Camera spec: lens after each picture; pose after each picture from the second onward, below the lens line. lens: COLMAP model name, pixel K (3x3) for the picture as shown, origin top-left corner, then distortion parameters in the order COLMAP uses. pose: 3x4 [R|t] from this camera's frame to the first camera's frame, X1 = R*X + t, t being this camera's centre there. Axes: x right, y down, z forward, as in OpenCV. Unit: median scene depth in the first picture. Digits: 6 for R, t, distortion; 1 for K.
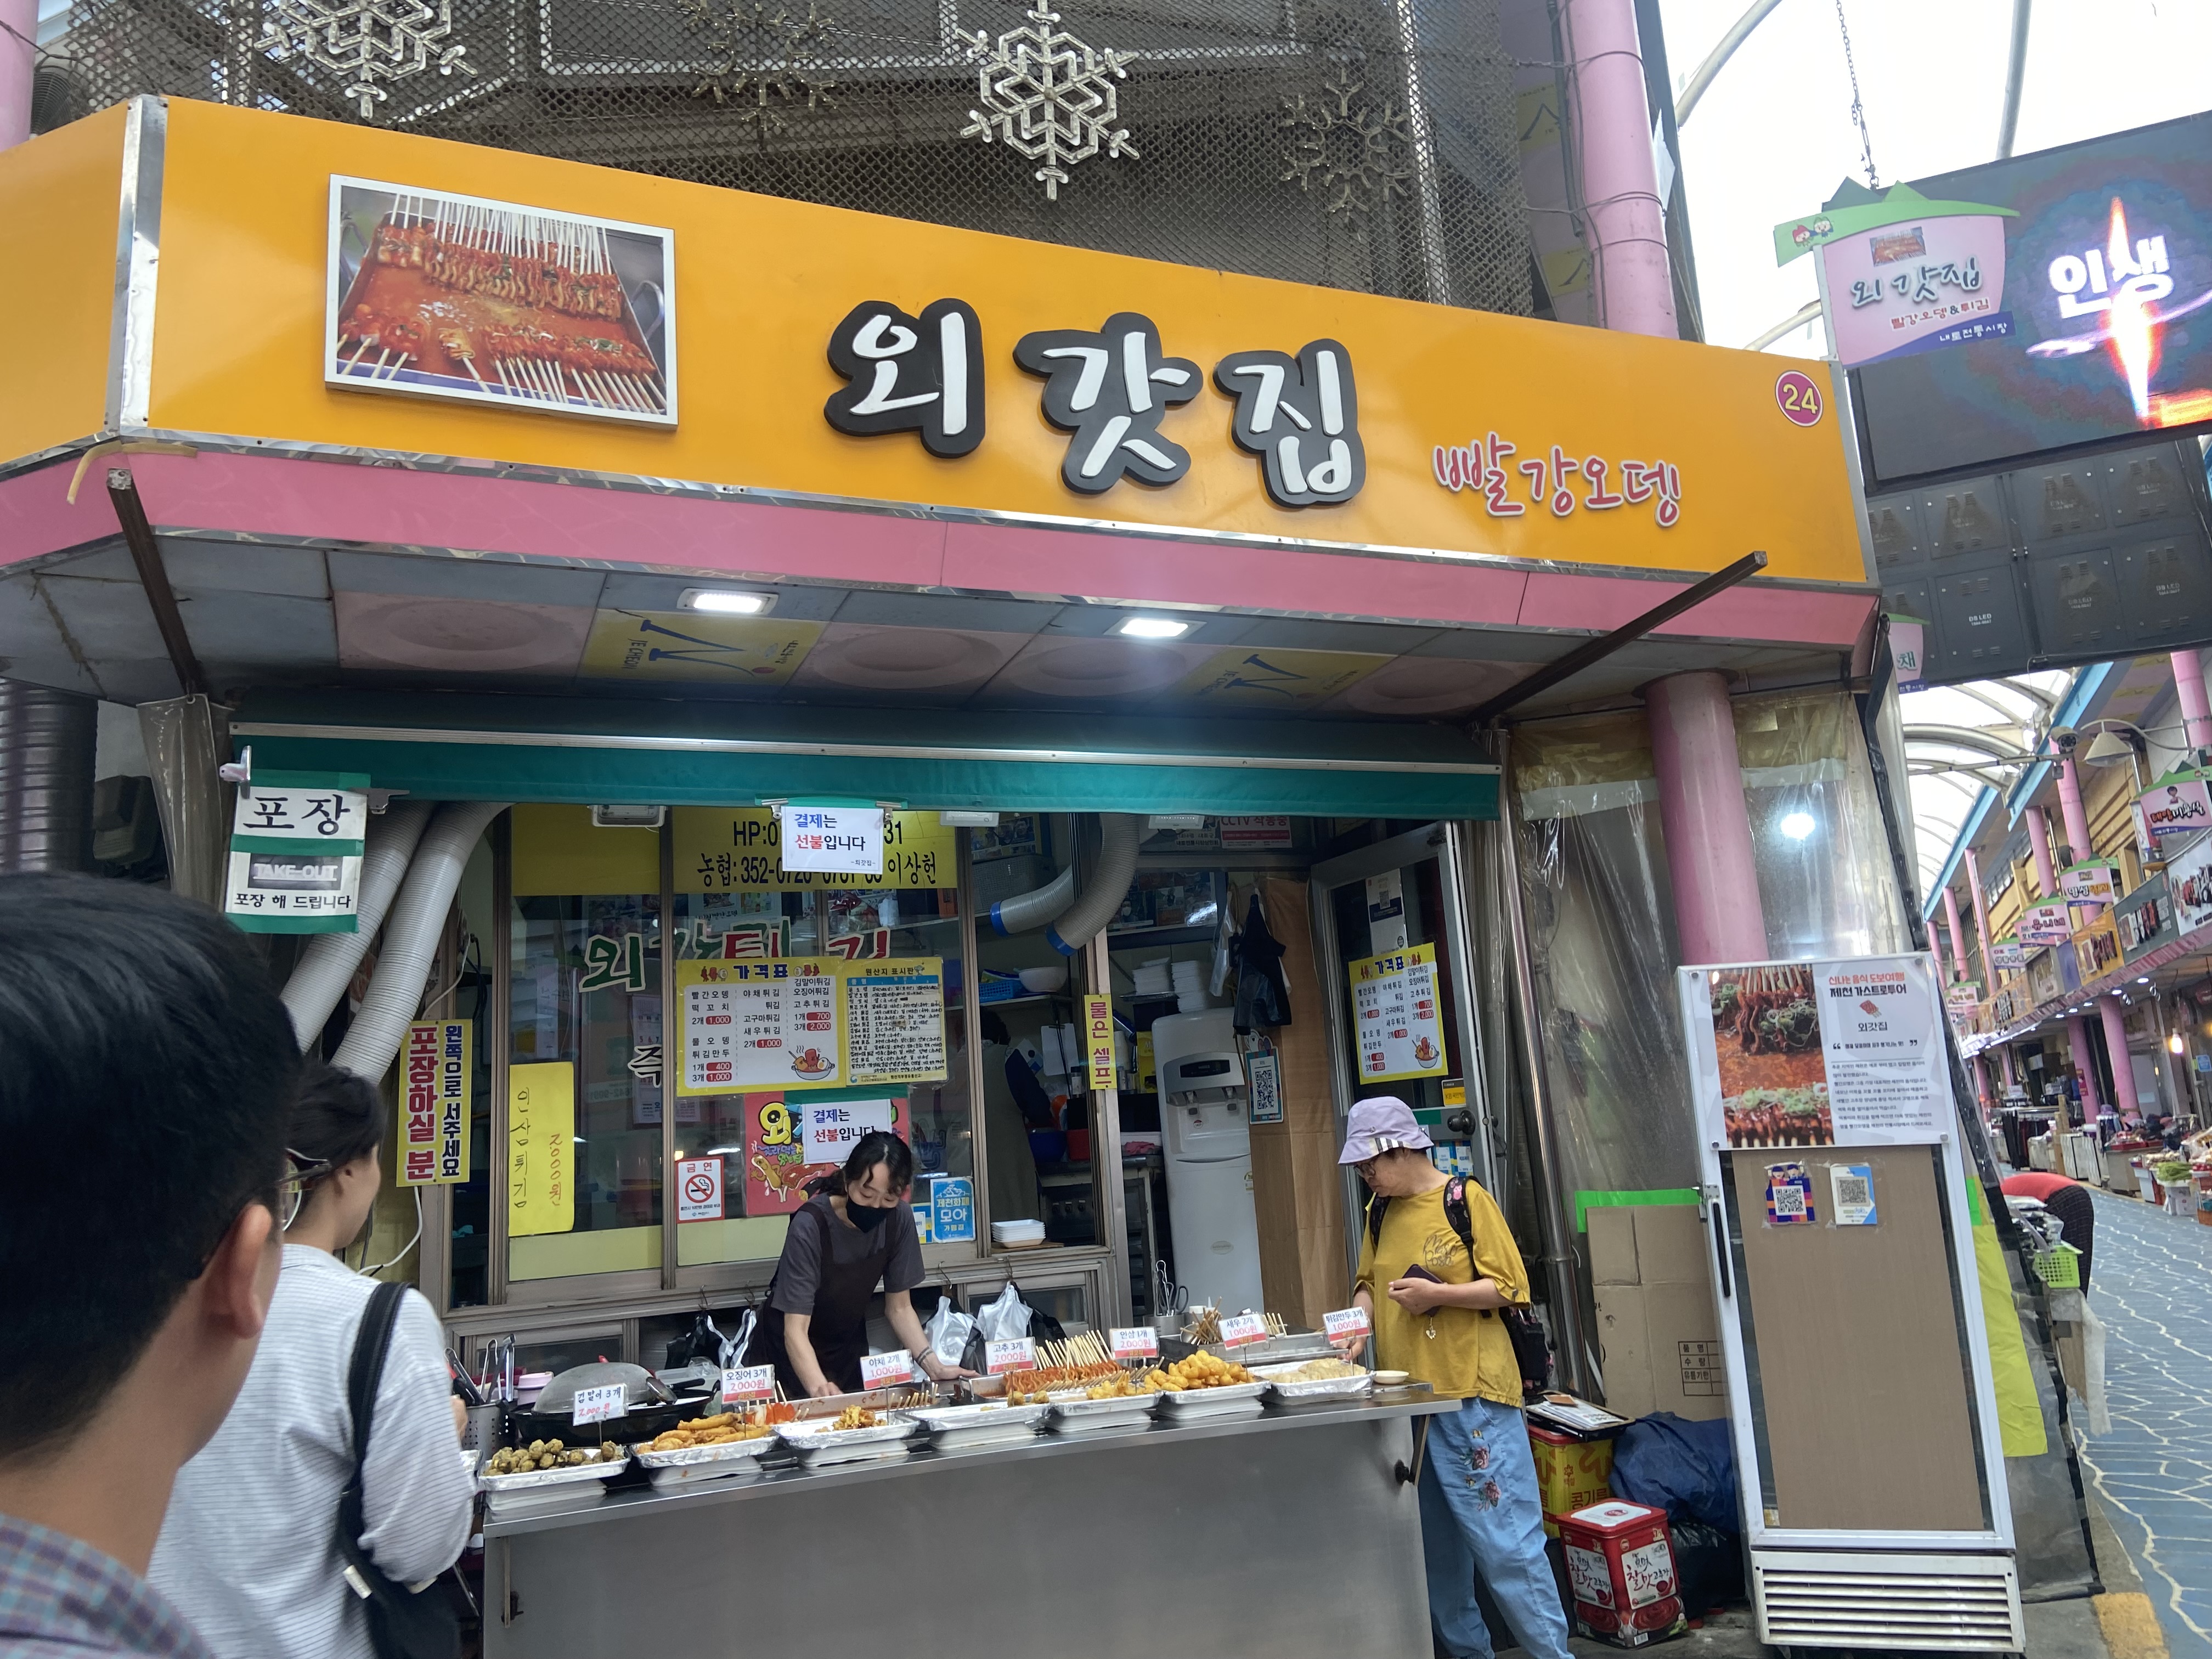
lens RADIAL K [[1700.1, 0, 1106.0], [0, 1700.1, 829.5], [0, 0, 1]] dist [0.138407, -0.192344]
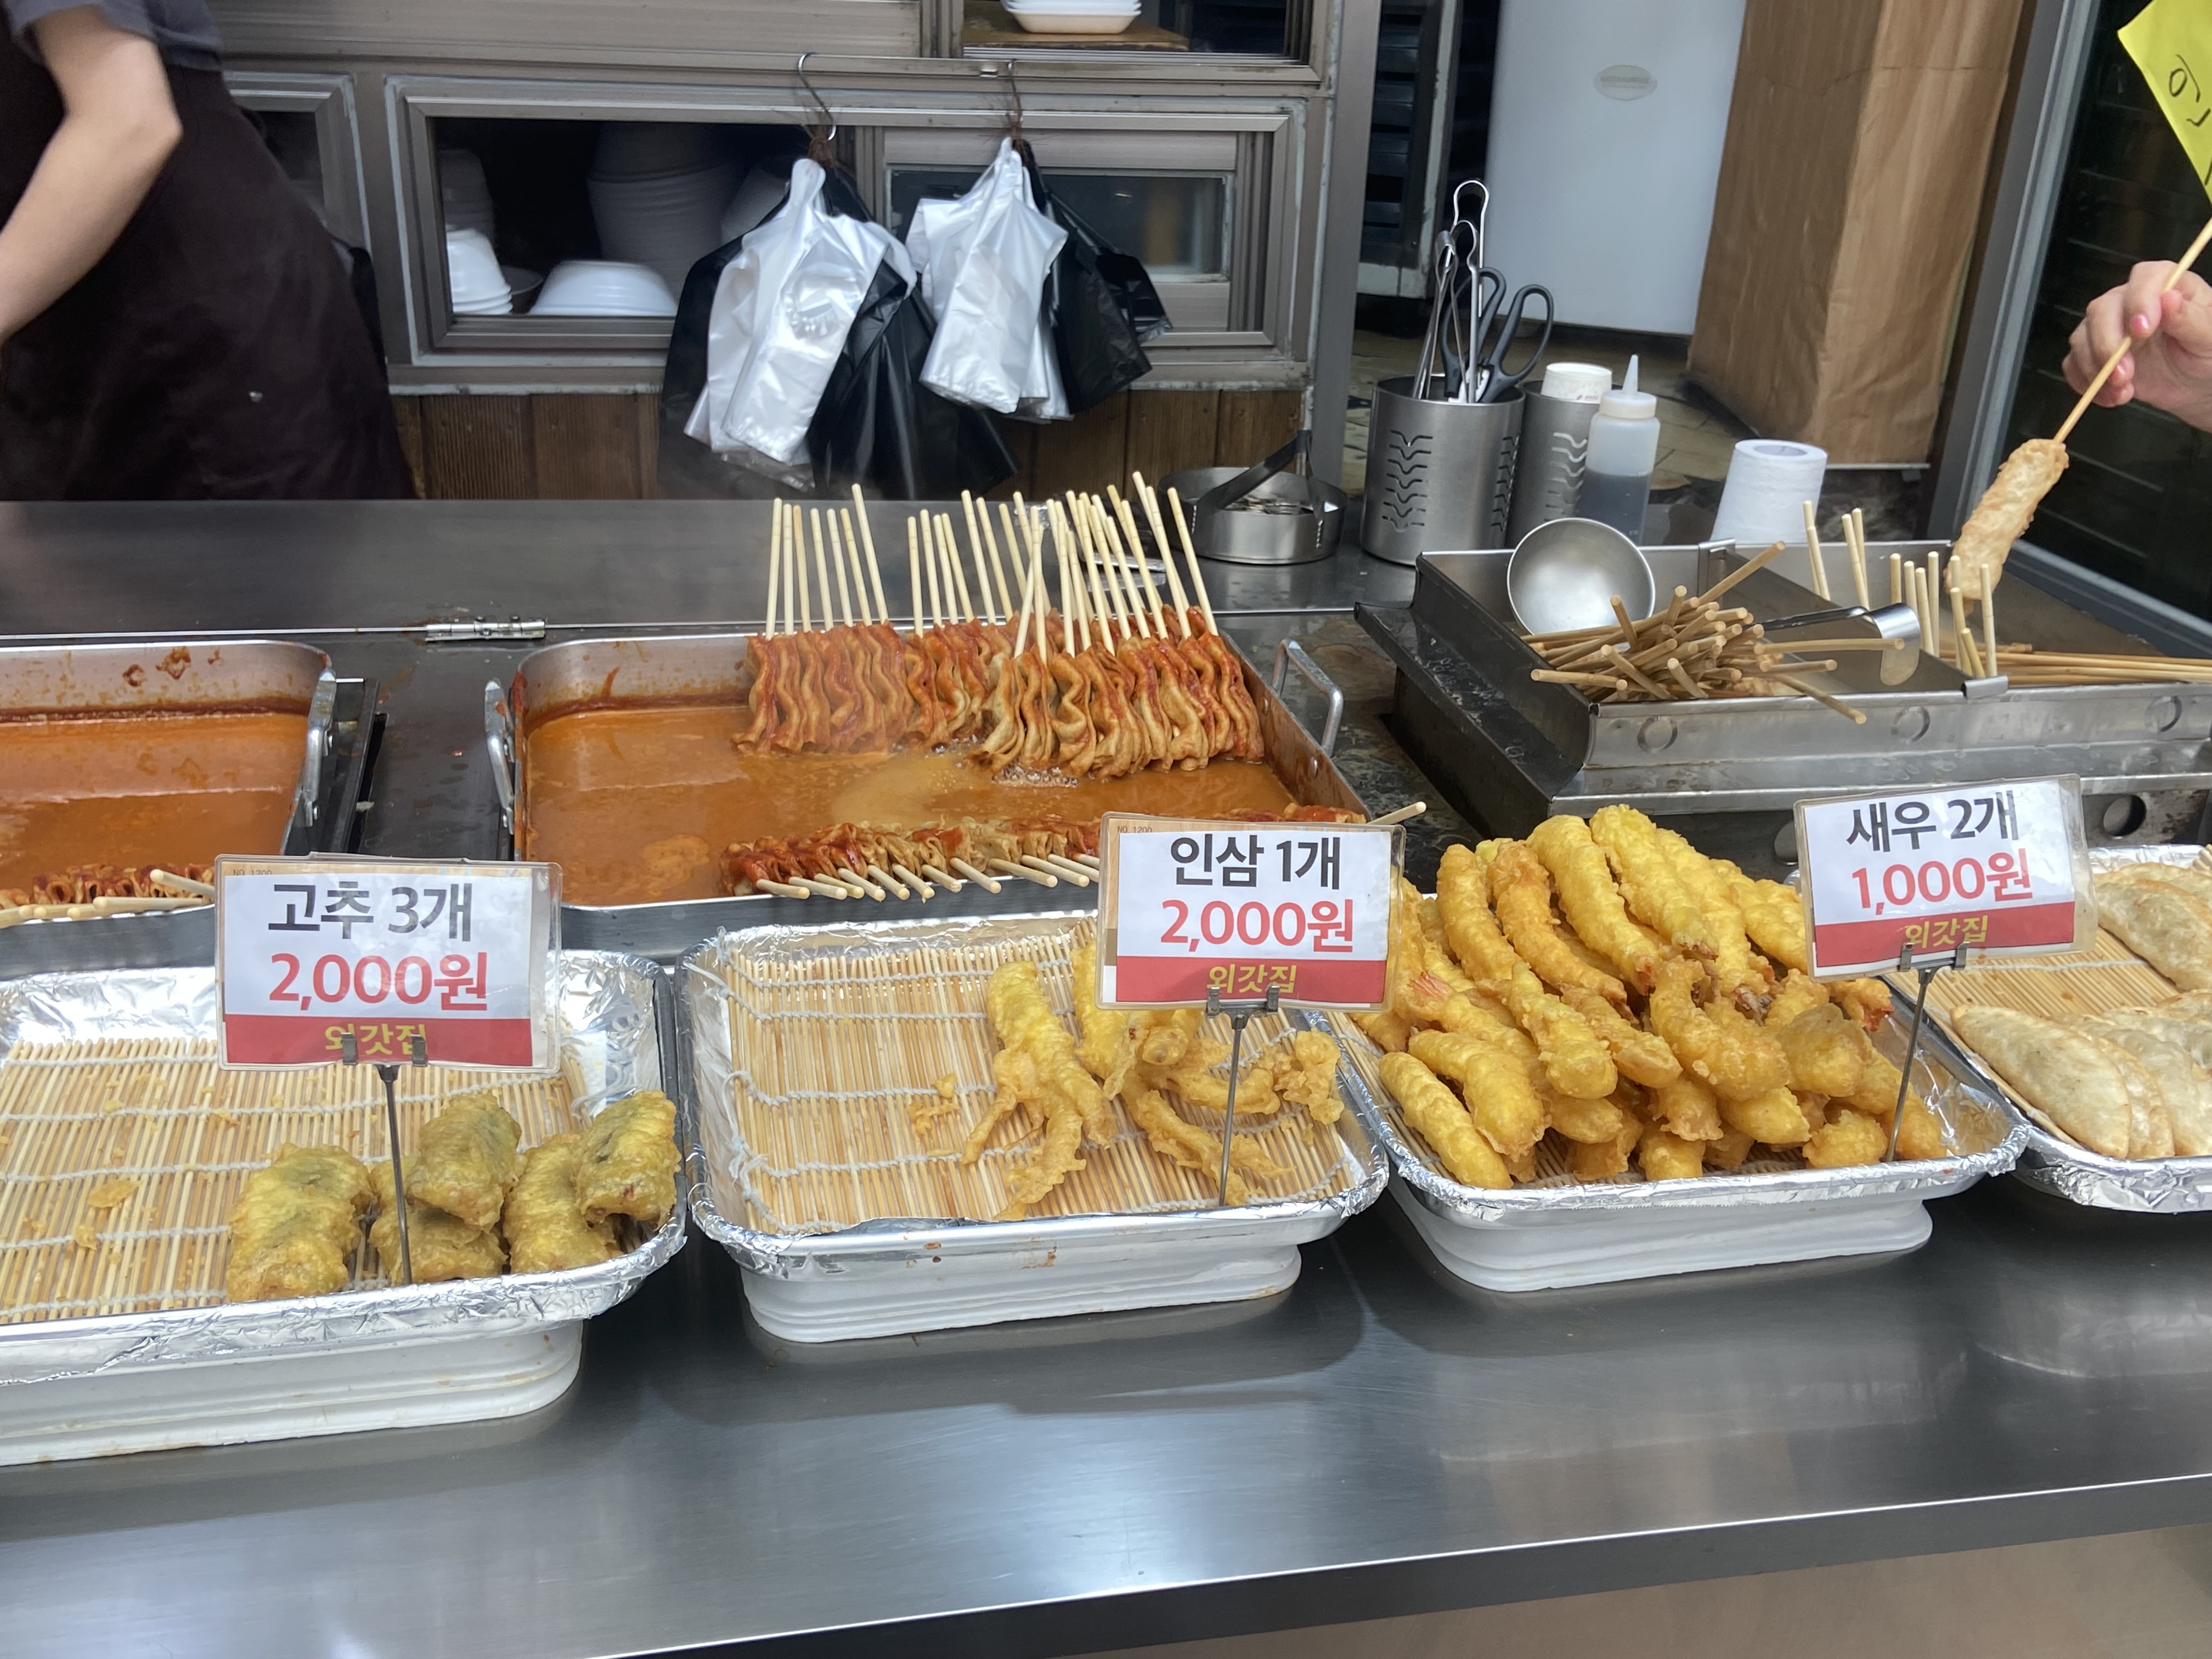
lens RADIAL K [[2144.2, 0, 1106.0], [0, 2144.2, 829.5], [0, 0, 1]] dist [0.135392, -0.178222]
pose [[0.986957, 0.149629, -0.059380, 0.008581], [-0.087217, 0.807048, 0.584009, 0.121857], [0.135308, -0.571213, 0.809573, 0.579981]]
